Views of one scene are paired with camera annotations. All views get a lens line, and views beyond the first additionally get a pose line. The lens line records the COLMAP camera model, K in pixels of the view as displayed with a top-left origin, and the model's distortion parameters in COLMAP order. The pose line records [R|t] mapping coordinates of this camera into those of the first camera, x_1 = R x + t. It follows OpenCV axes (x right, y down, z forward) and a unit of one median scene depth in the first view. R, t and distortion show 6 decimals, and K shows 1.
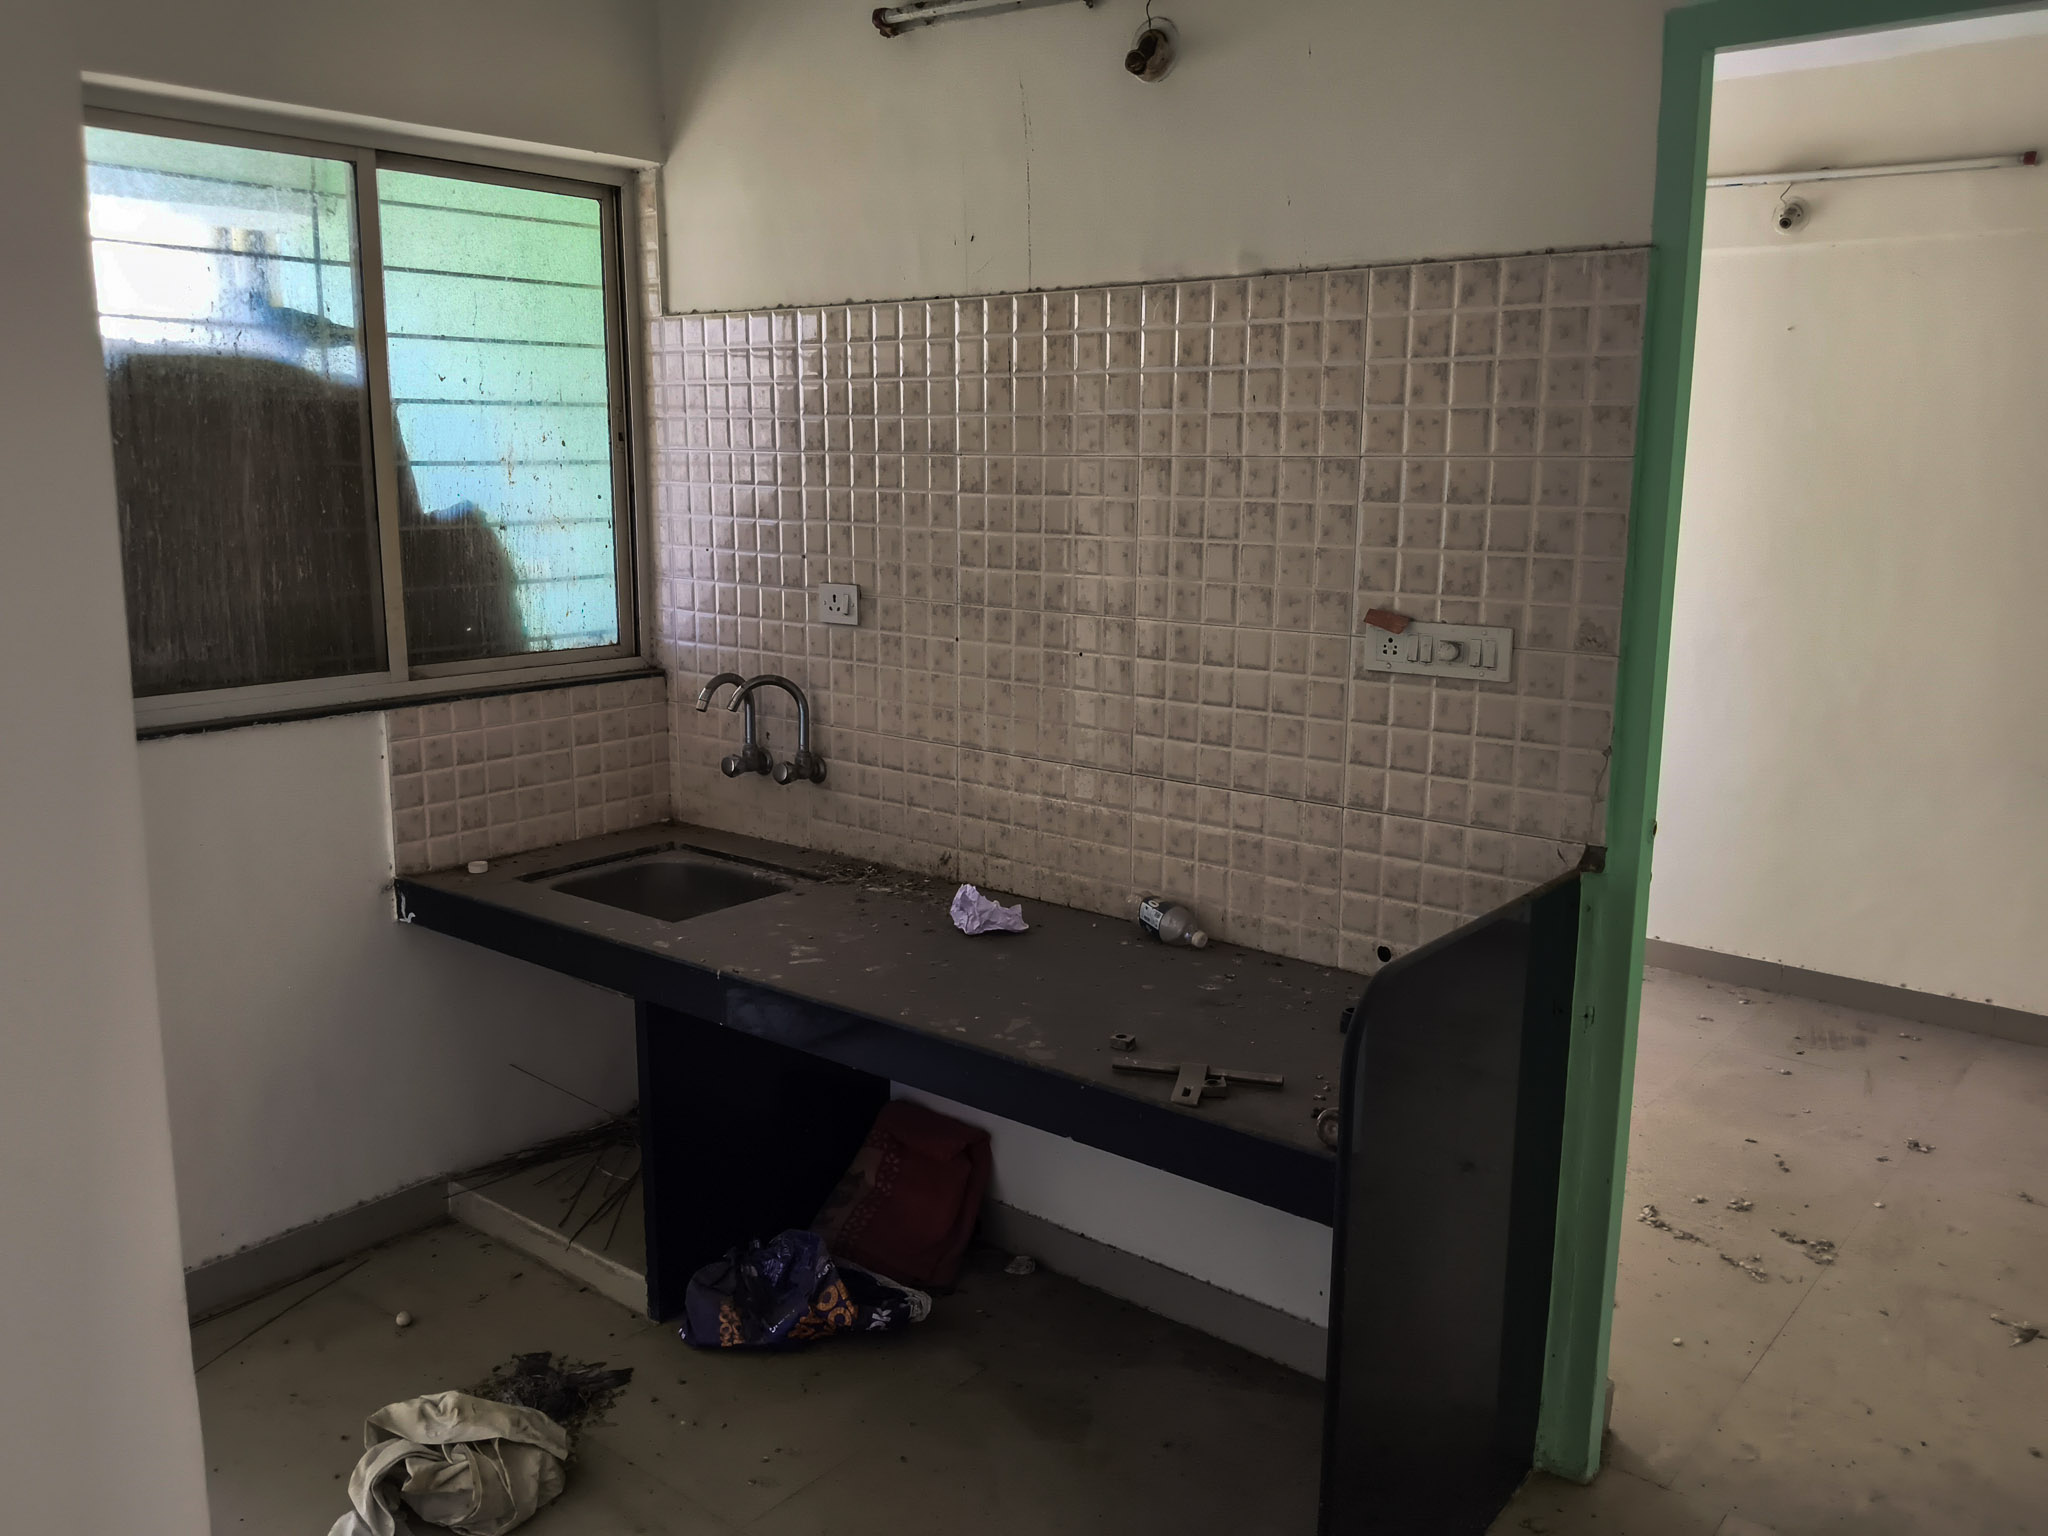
lens RADIAL K [[1618.1, 0, 1035.2], [0, 1618.1, 767.7], [0, 0, 1]] dist [0.081877, -0.166460]
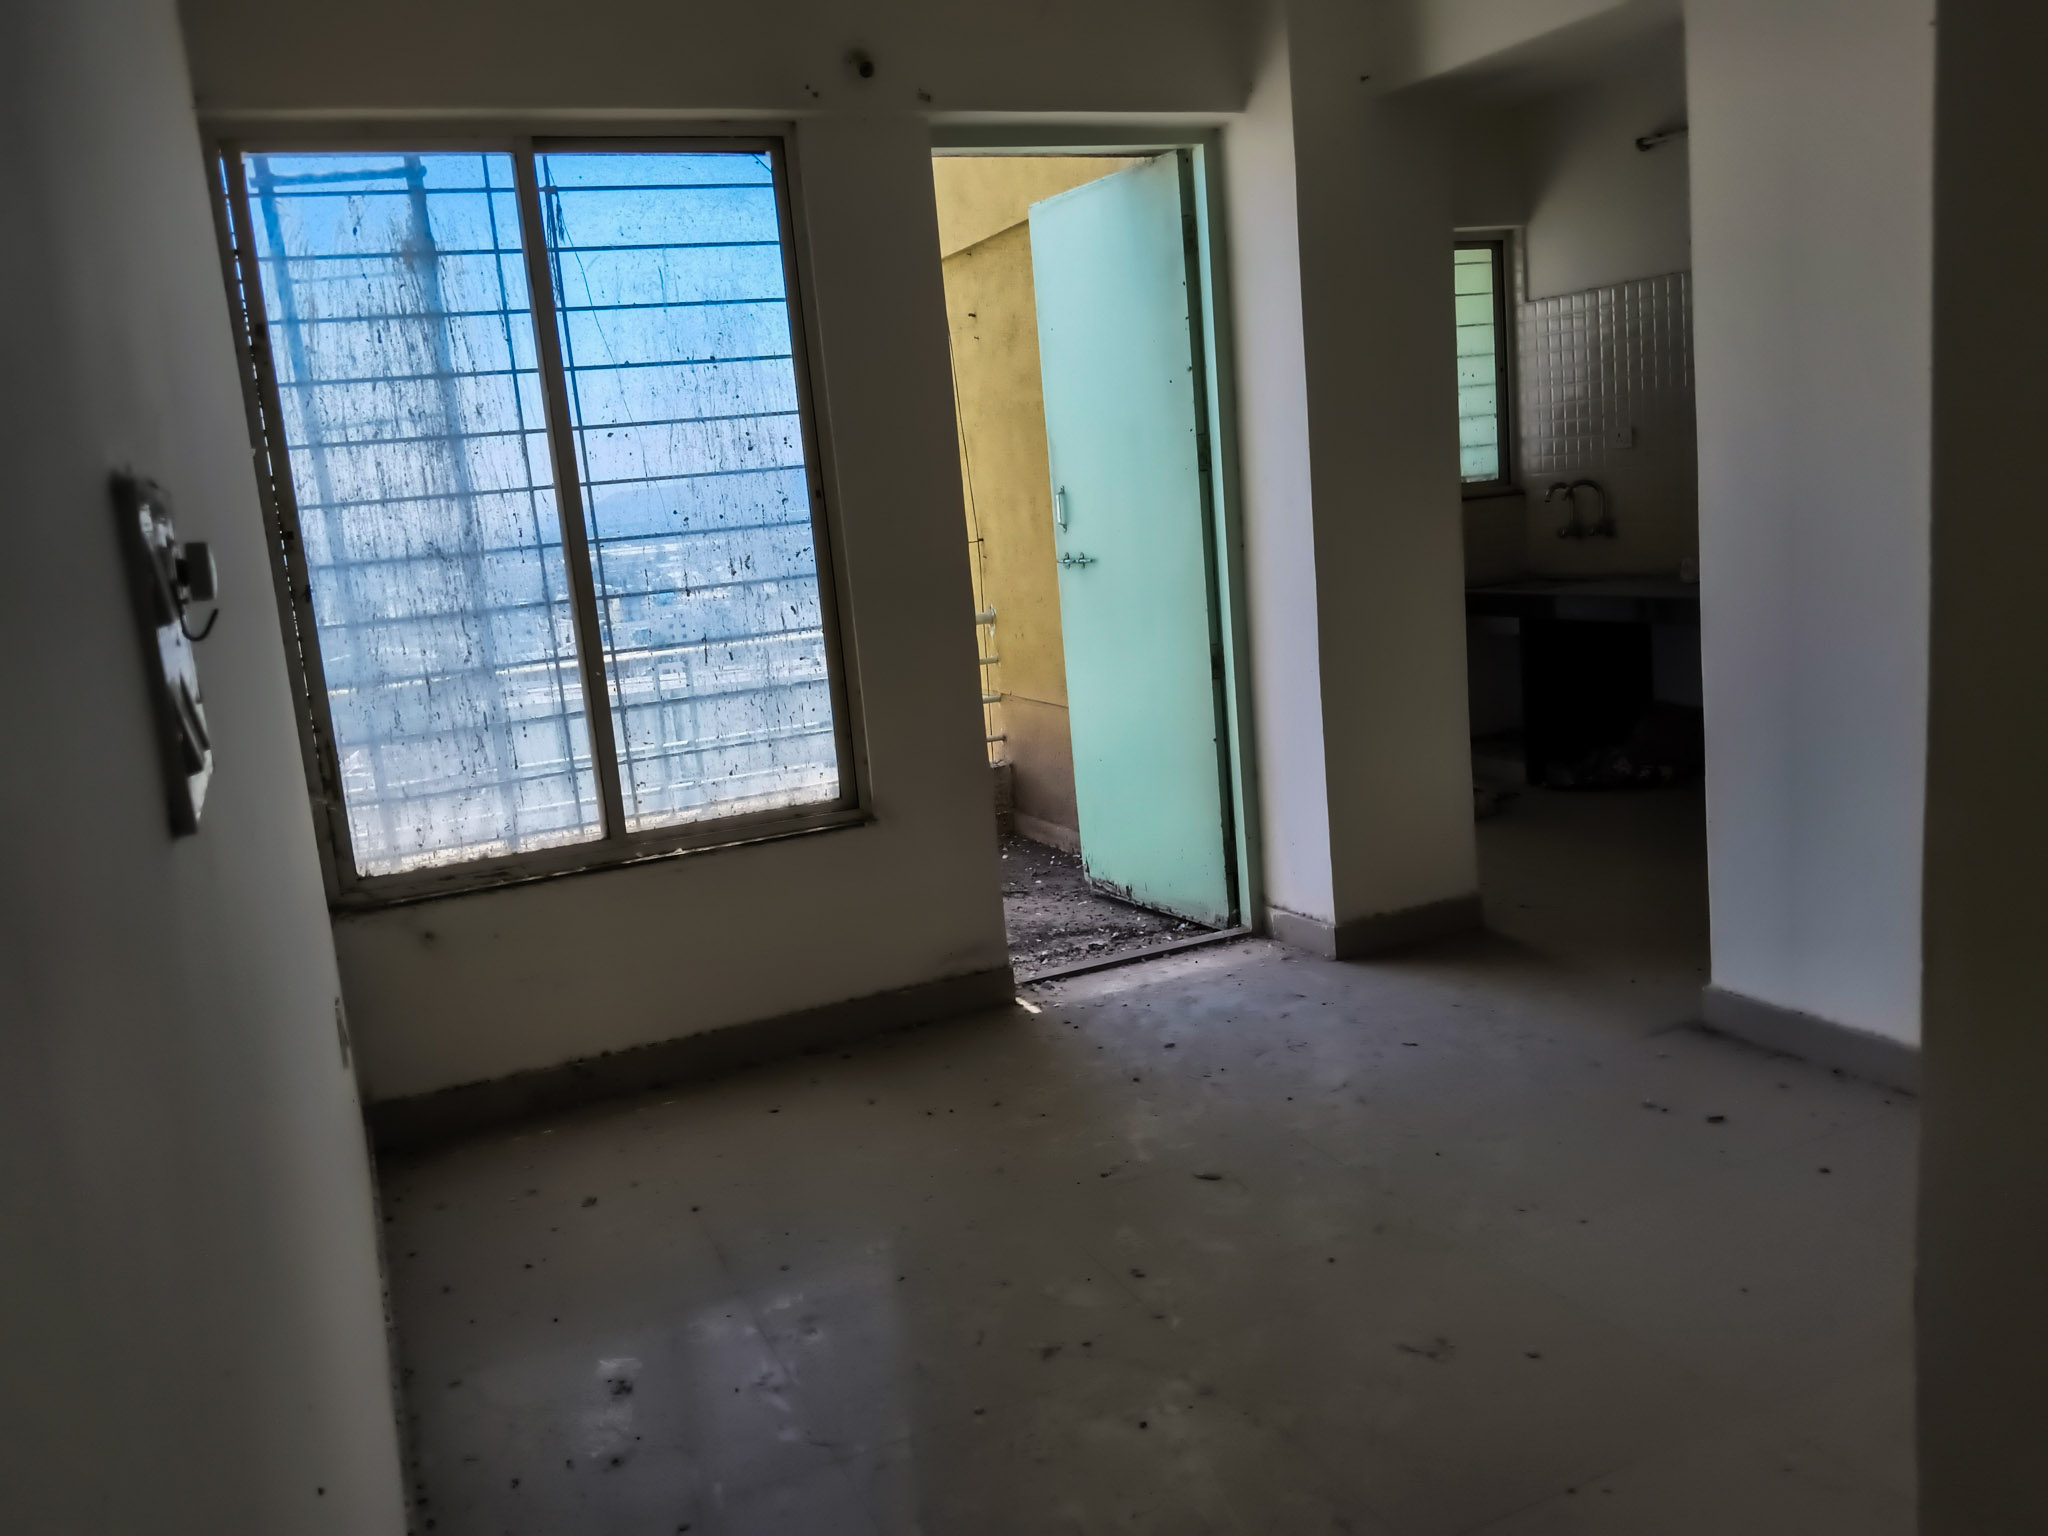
lens RADIAL K [[1618.1, 0, 1040.0], [0, 1618.1, 762.1], [0, 0, 1]] dist [0.081877, -0.166460]
pose [[0.891784, -0.008633, -0.452379, 0.144304], [0.007809, 0.999963, -0.003690, 0.300233], [0.452394, -0.000242, 0.891818, -1.098499]]
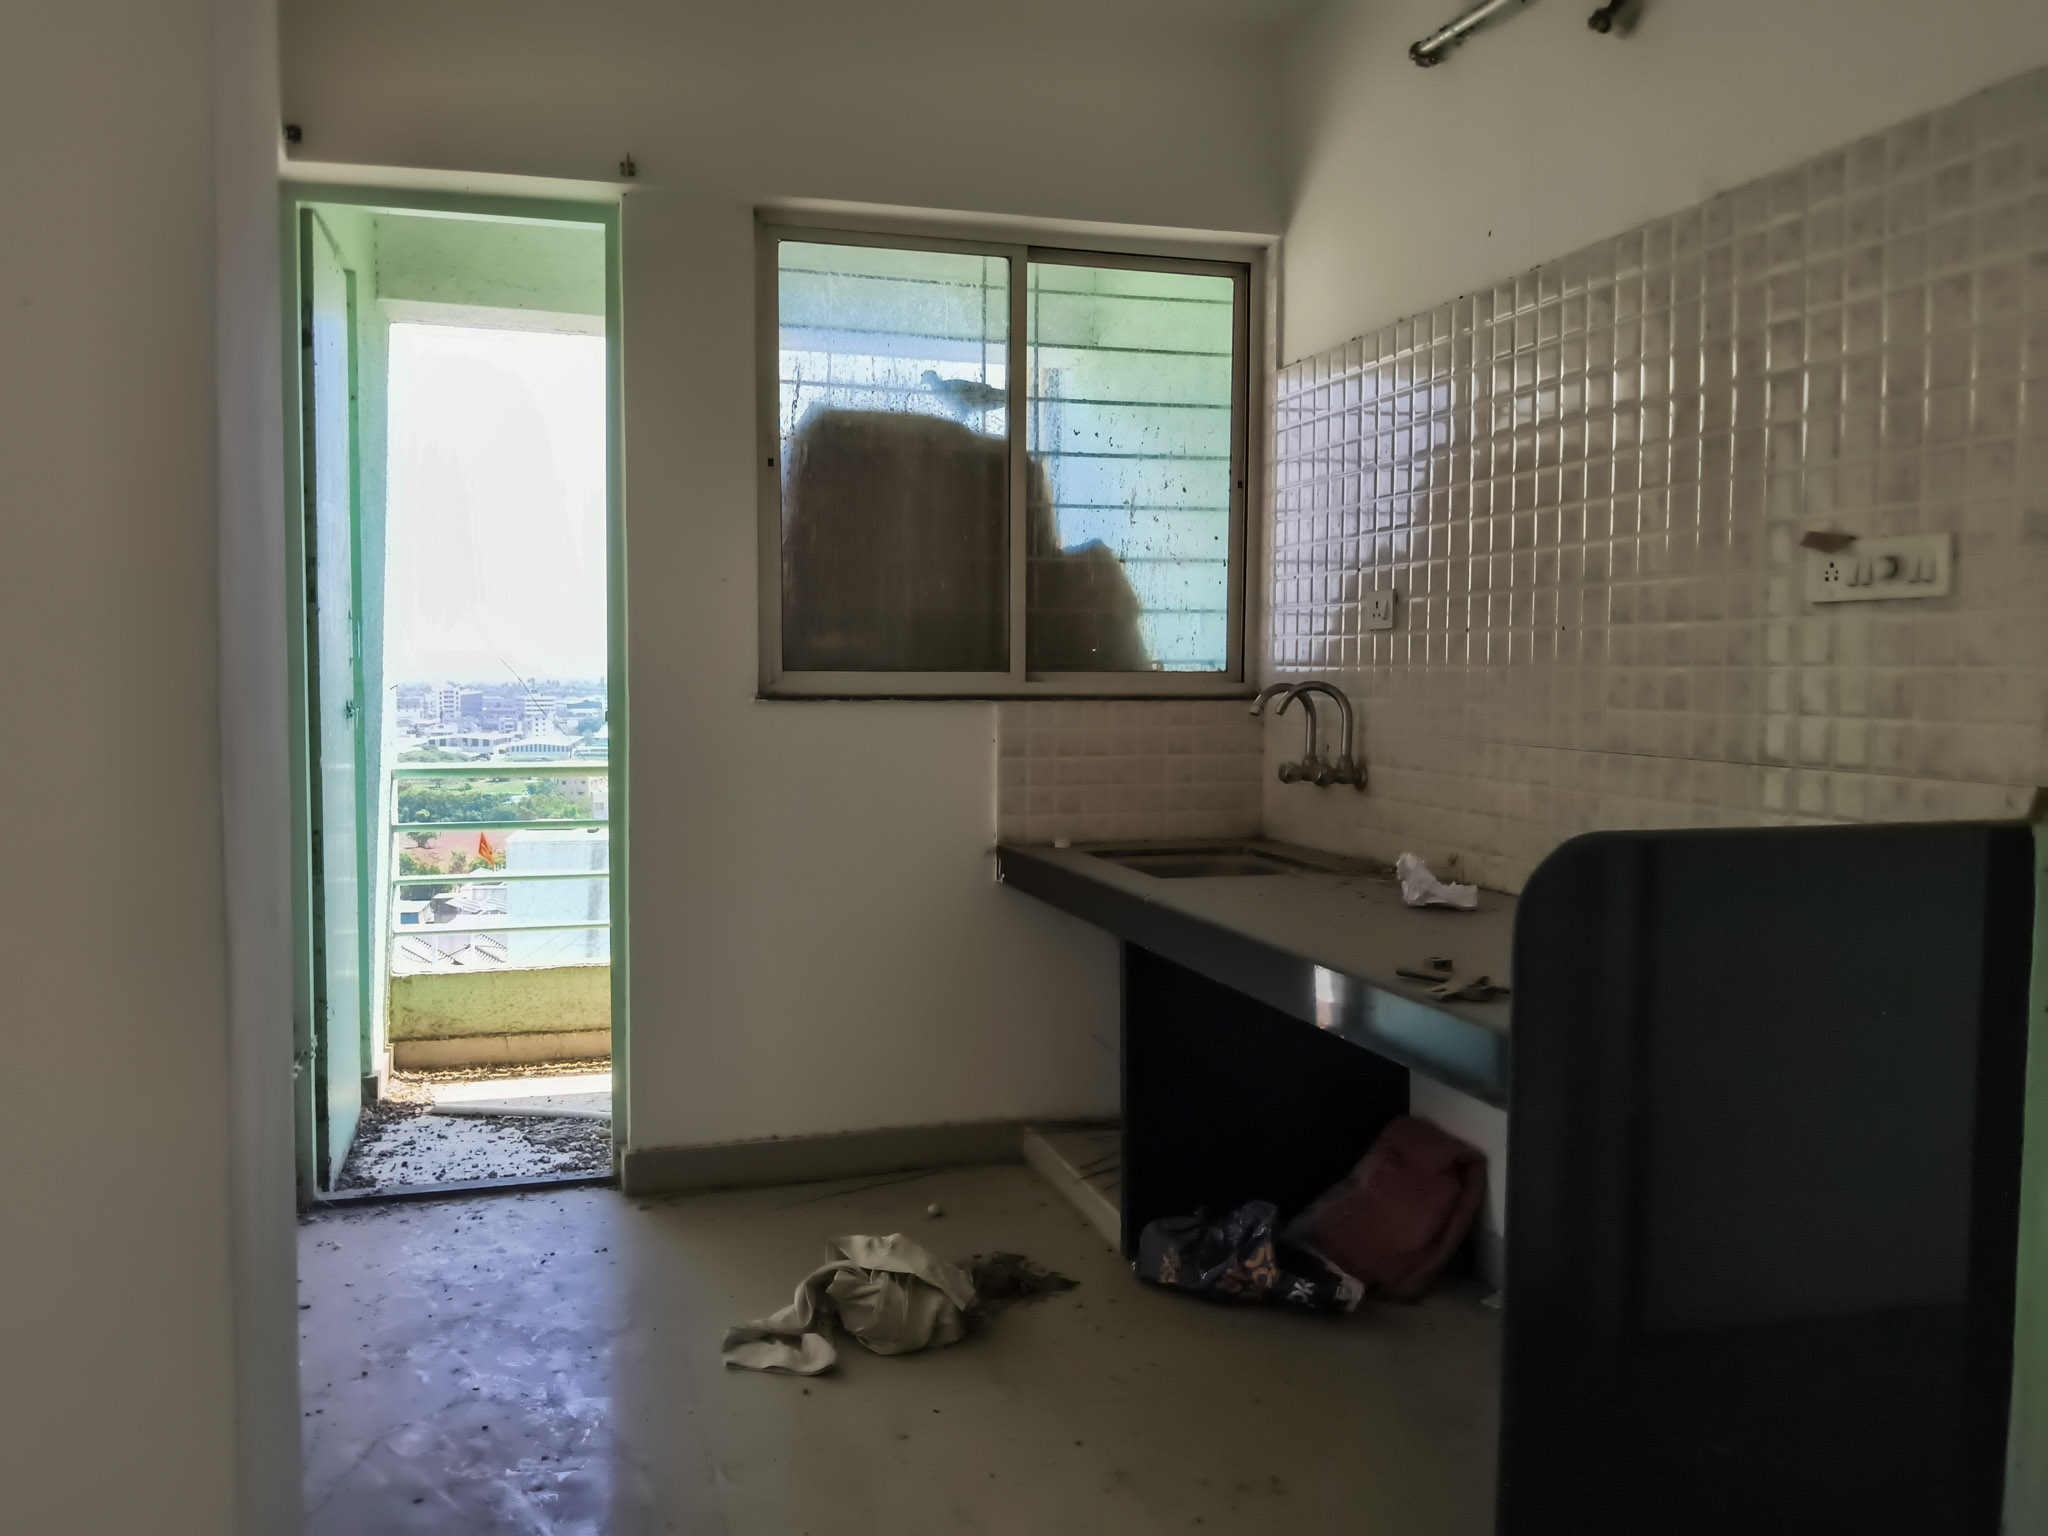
lens RADIAL K [[1618.1, 0, 1023.6], [0, 1618.1, 764.8], [0, 0, 1]] dist [0.081877, -0.166460]
pose [[0.824187, 0.027926, -0.565629, 0.291710], [-0.104230, 0.989201, -0.103037, 0.131721], [0.556644, 0.143877, 0.818197, 0.047060]]
